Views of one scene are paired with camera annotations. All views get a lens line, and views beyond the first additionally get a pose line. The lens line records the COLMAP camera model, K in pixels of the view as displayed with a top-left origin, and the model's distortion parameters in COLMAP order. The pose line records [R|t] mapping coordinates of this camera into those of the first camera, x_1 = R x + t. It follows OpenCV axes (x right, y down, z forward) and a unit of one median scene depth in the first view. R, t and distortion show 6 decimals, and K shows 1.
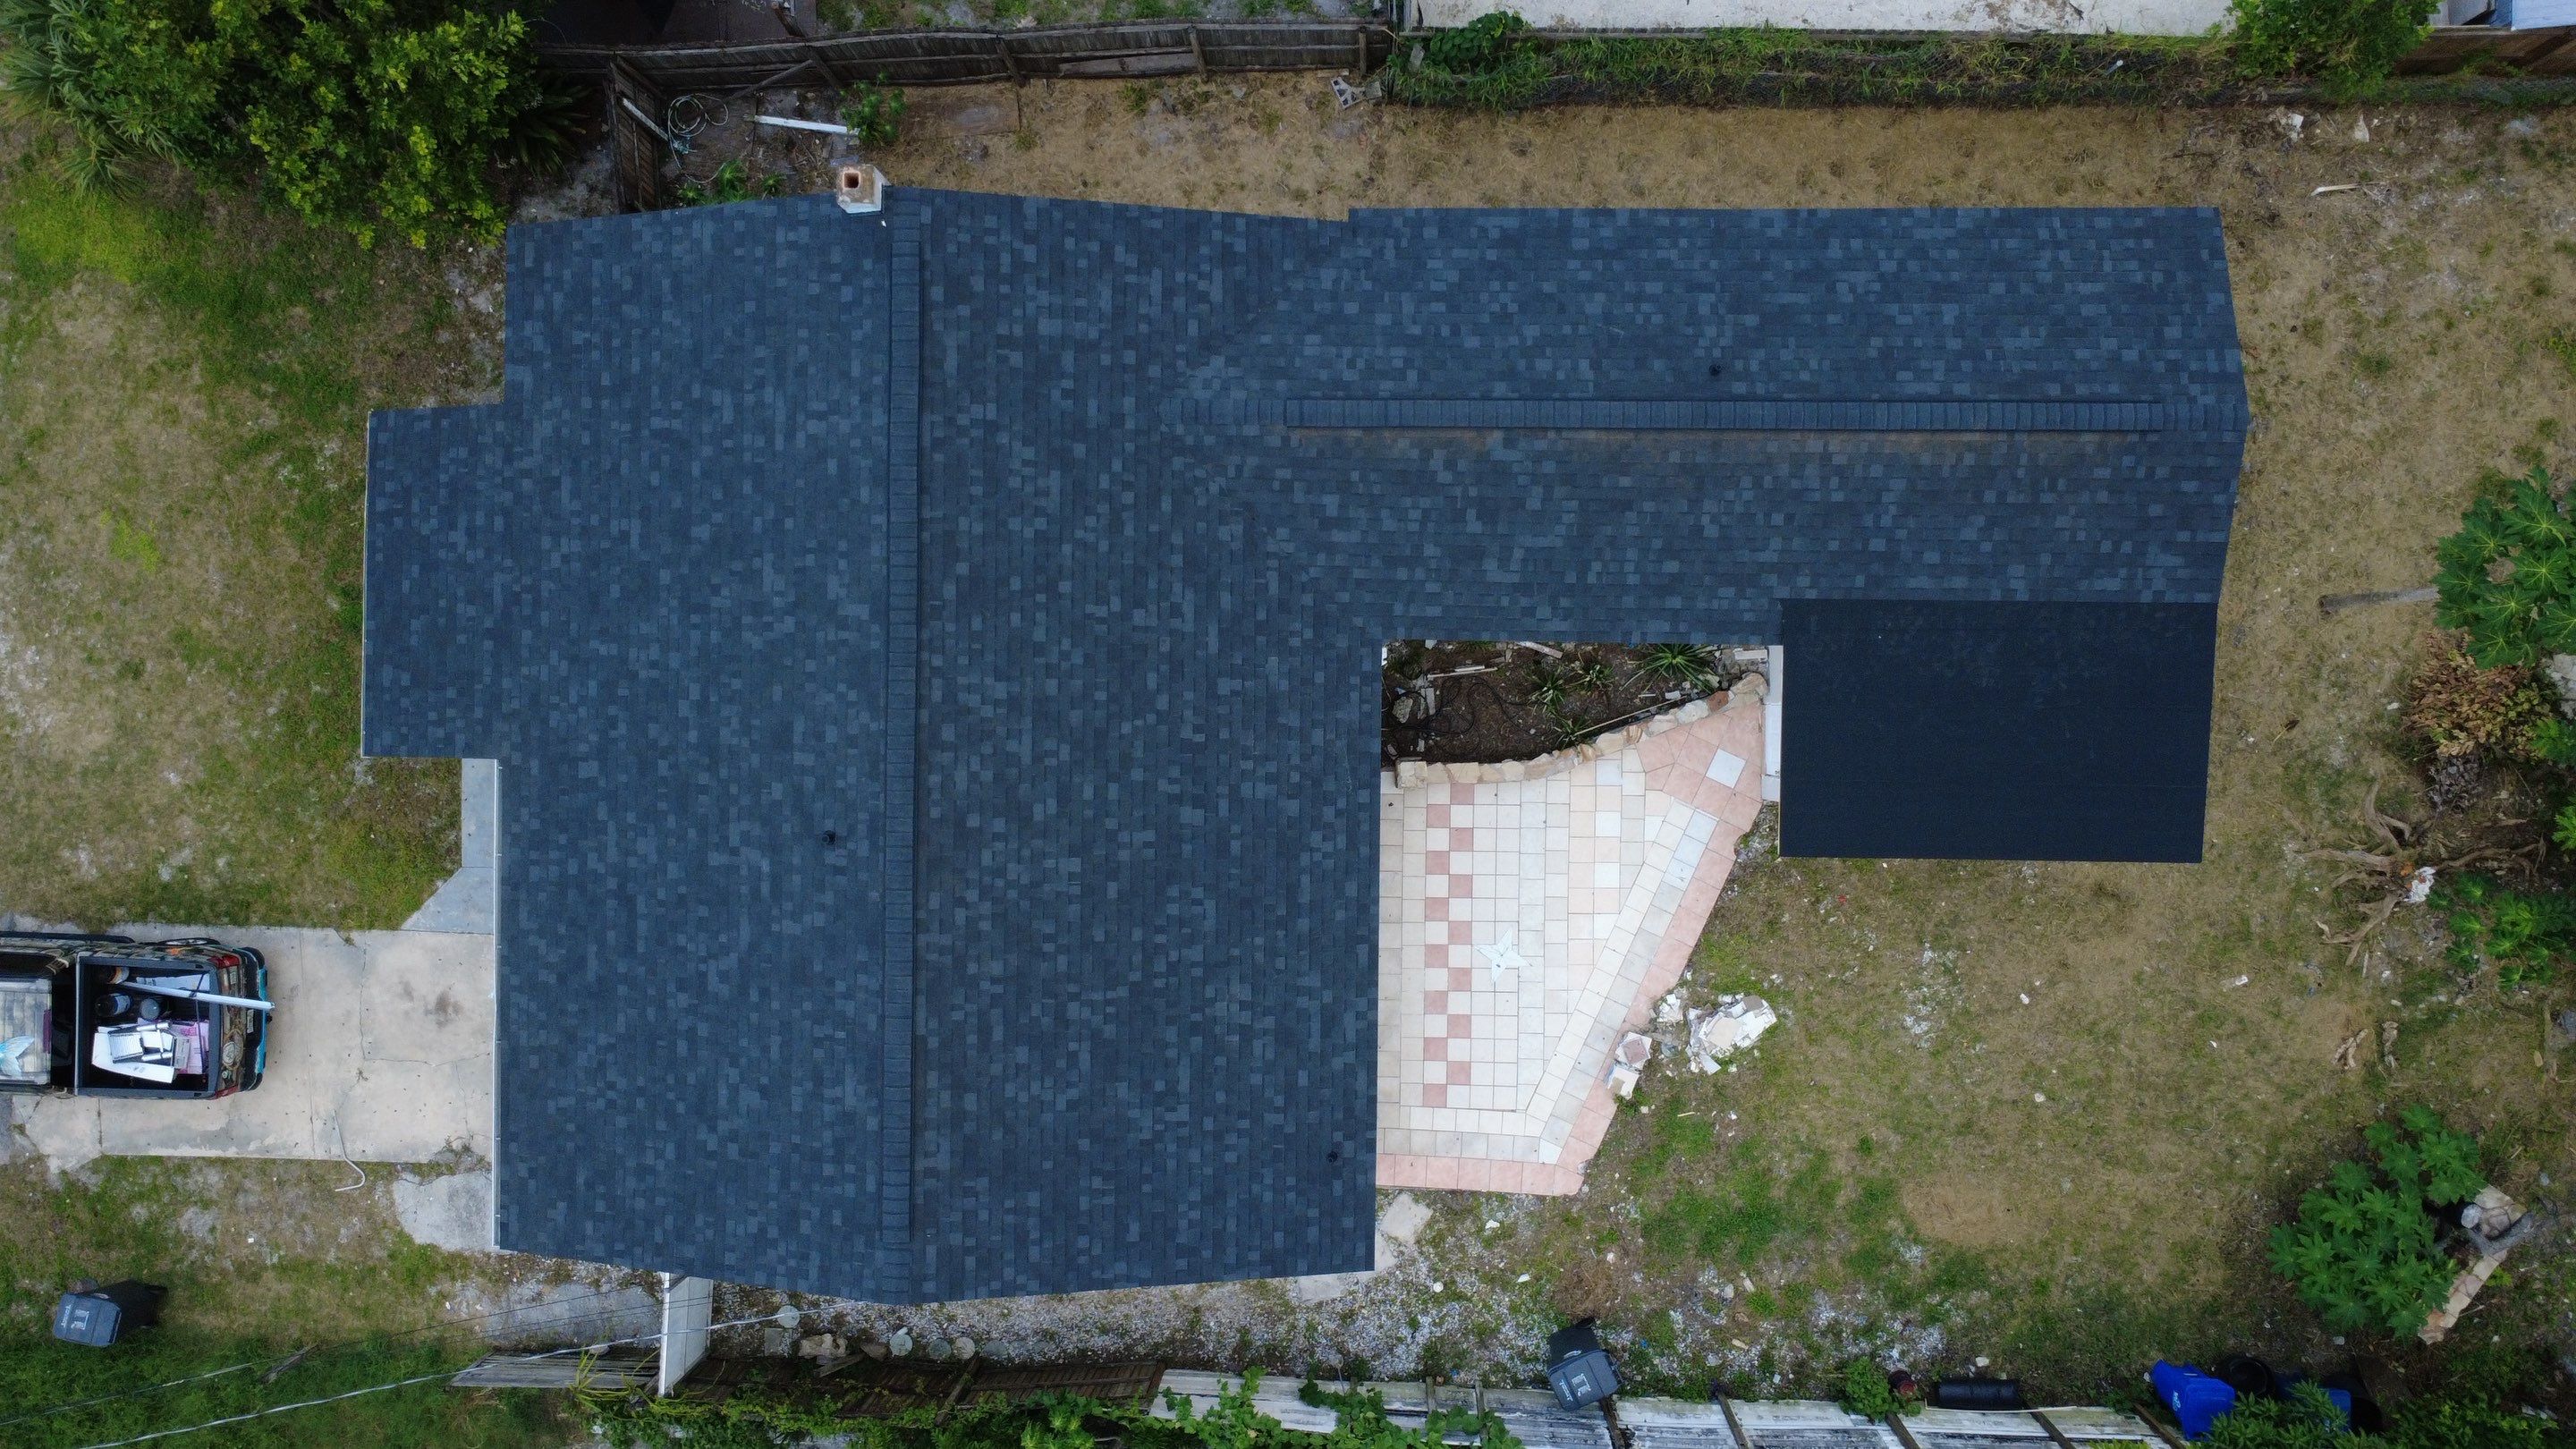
lens RADIAL K [[1873.5, 0, 1282.5], [0, 1873.5, 720.8], [0, 0, 1]] dist [-0.000691, 0.004128]
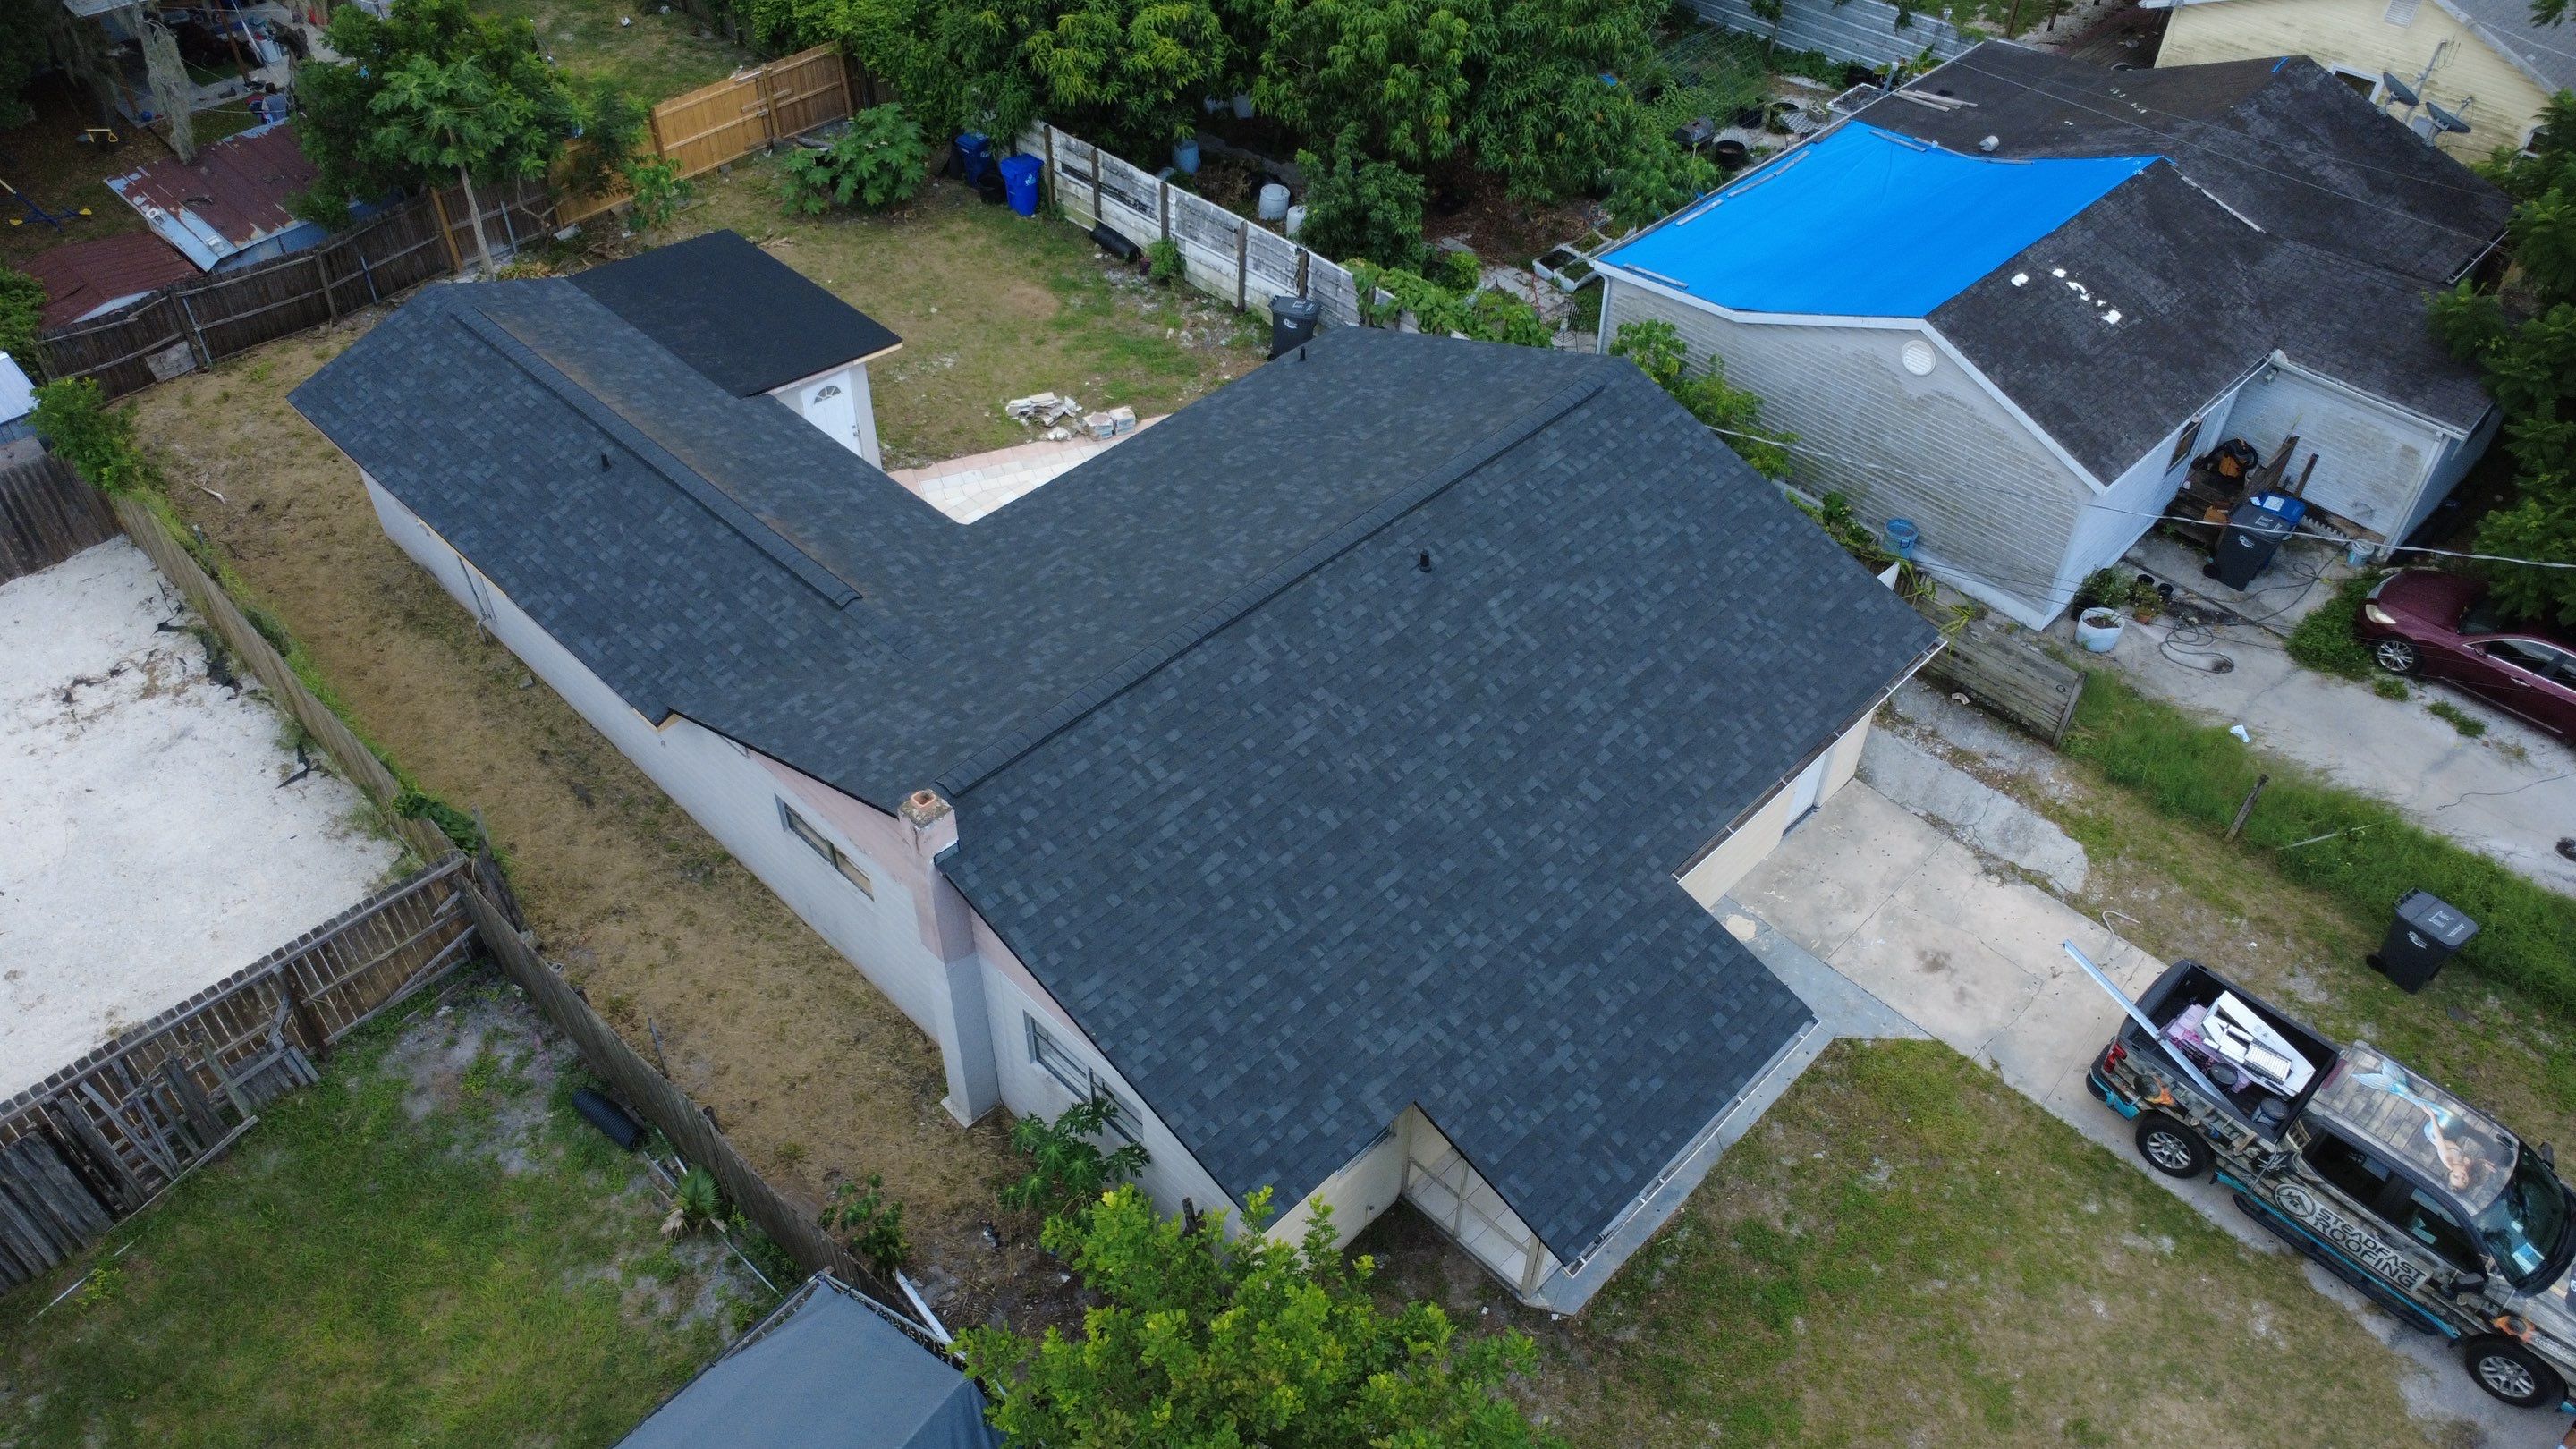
lens RADIAL K [[1873.5, 0, 1283.5], [0, 1873.5, 724.1], [0, 0, 1]] dist [-0.000691, 0.004128]
pose [[-0.722104, -0.443259, 0.531119, -0.685866], [0.691223, -0.493246, 0.528128, -0.523752], [0.027875, 0.748485, 0.662565, 0.302340]]
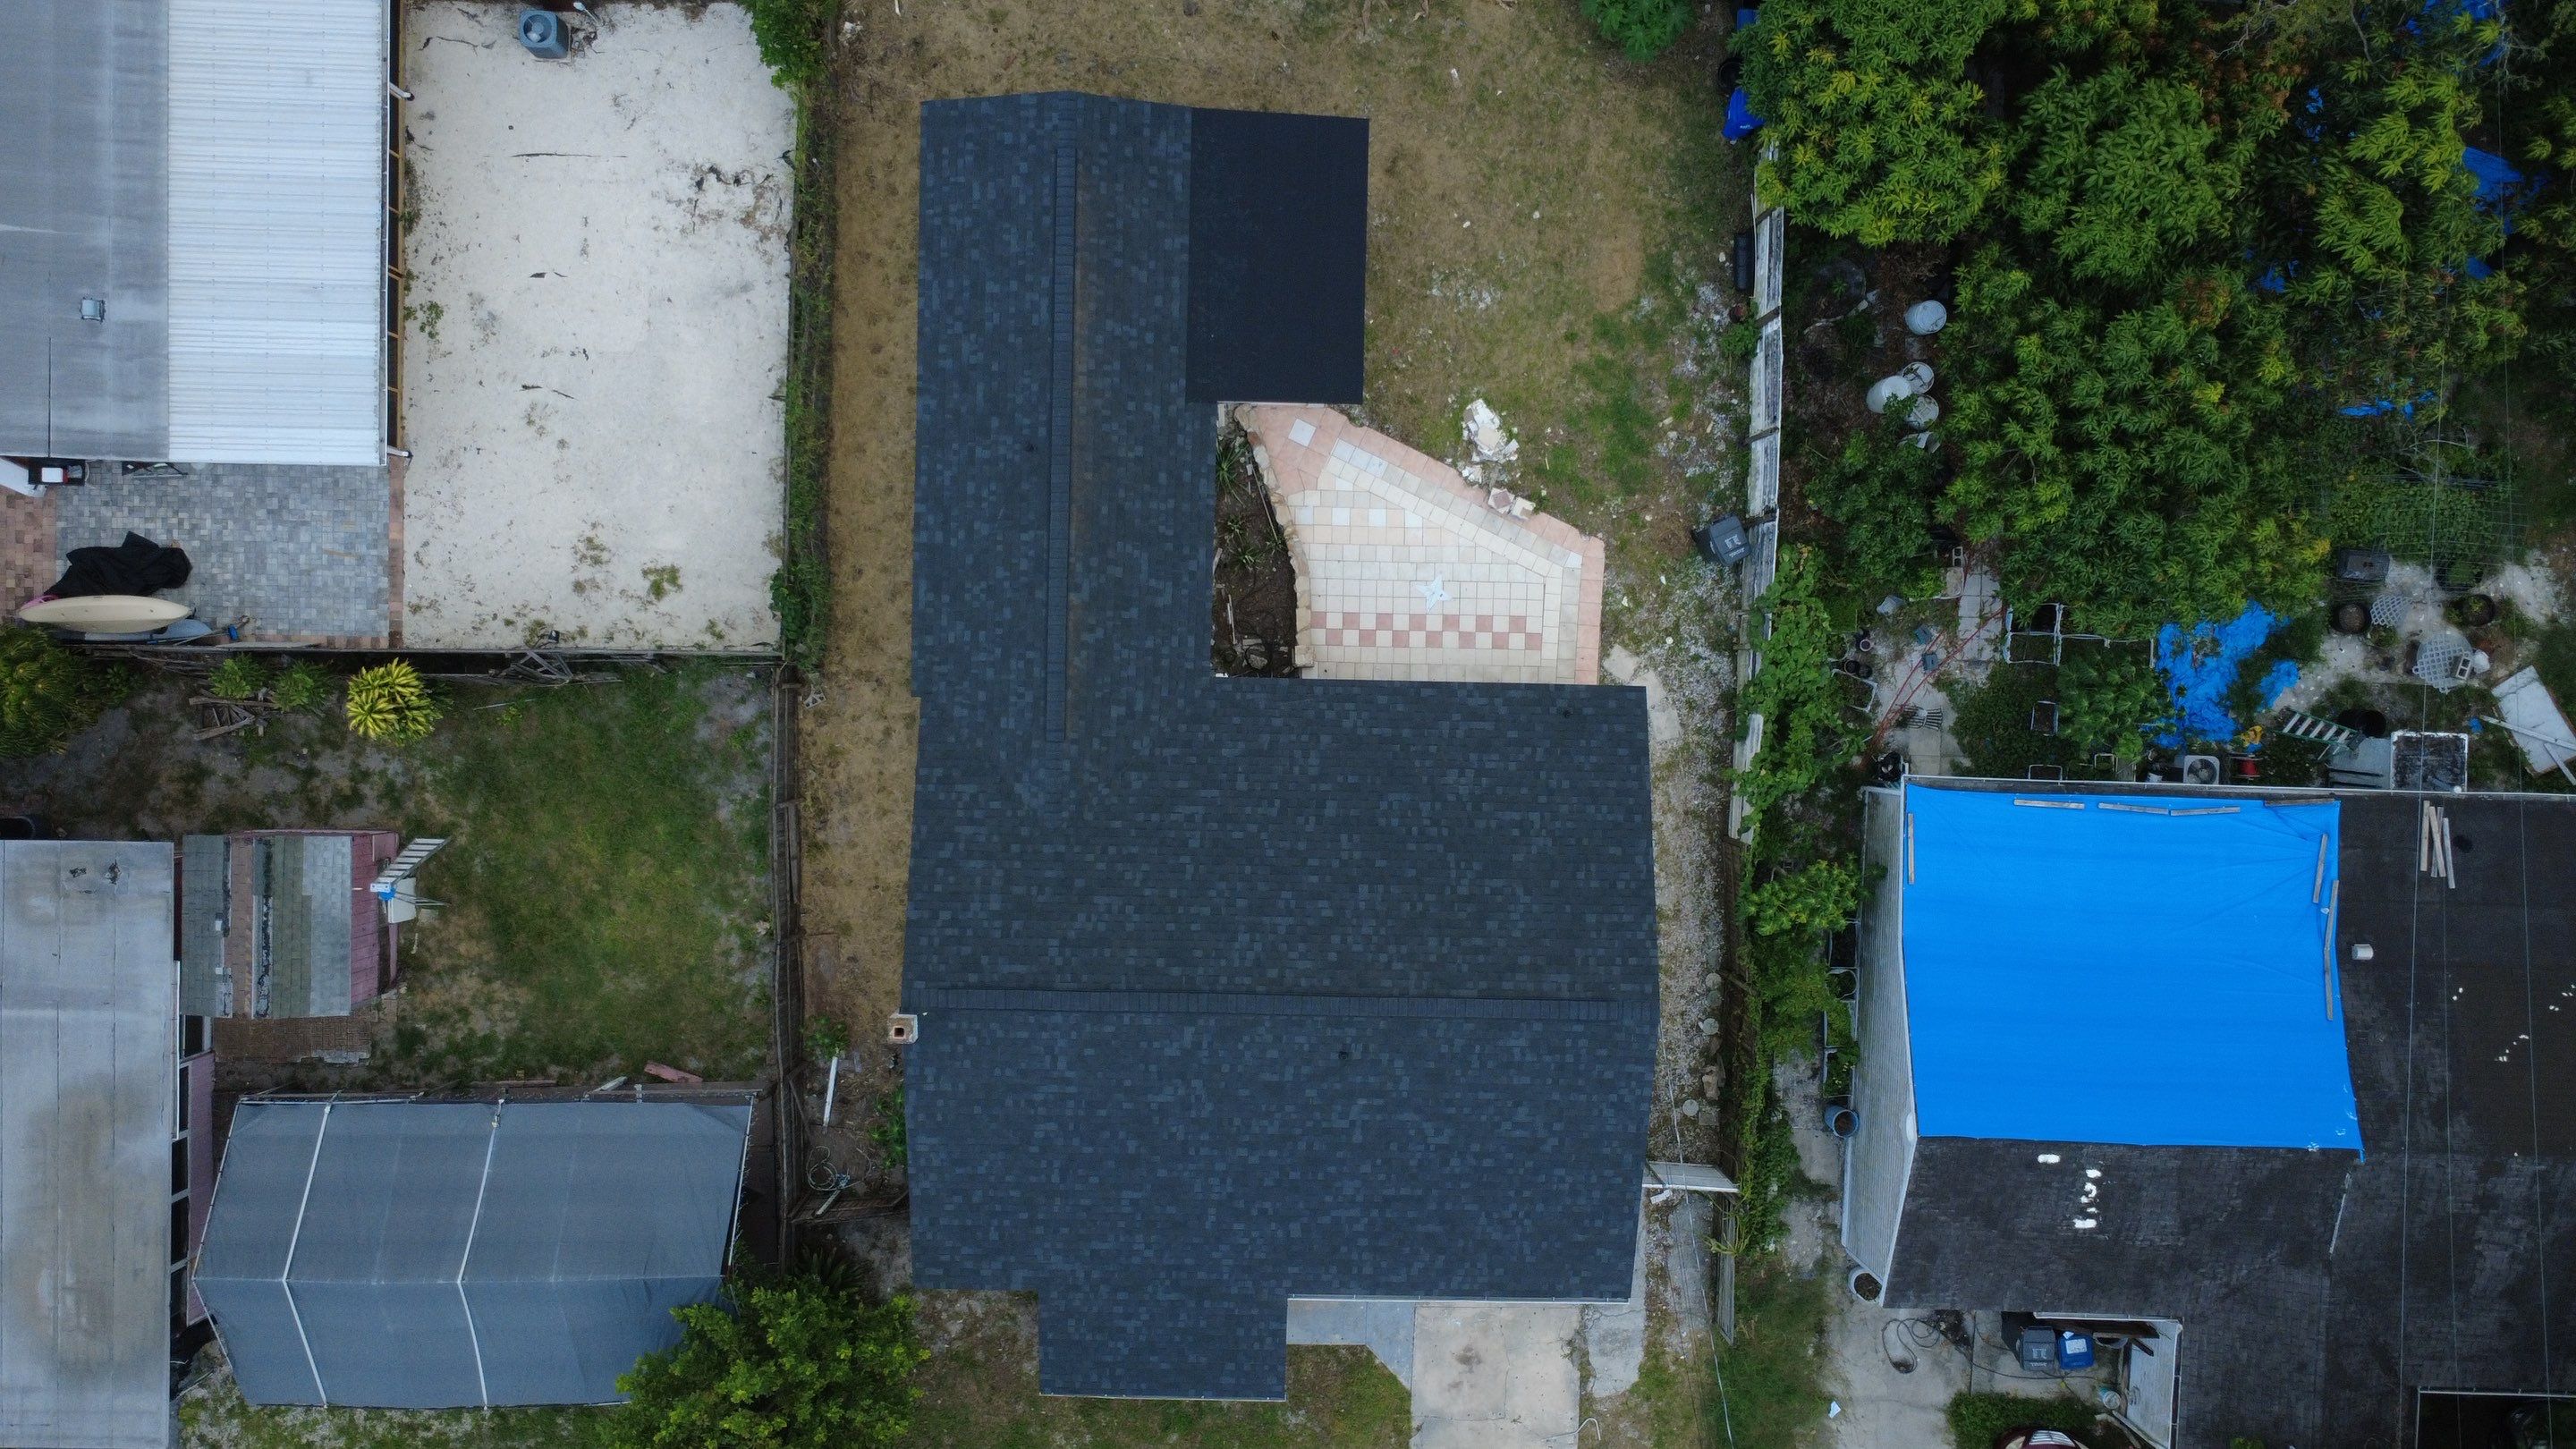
lens RADIAL K [[1873.5, 0, 1281.4], [0, 1873.5, 725.1], [0, 0, 1]] dist [-0.000691, 0.004128]
pose [[0.009144, -0.999701, 0.022672, -0.015007], [0.999853, 0.009470, 0.014321, -0.008104], [-0.014531, 0.022537, 0.999640, -0.403910]]
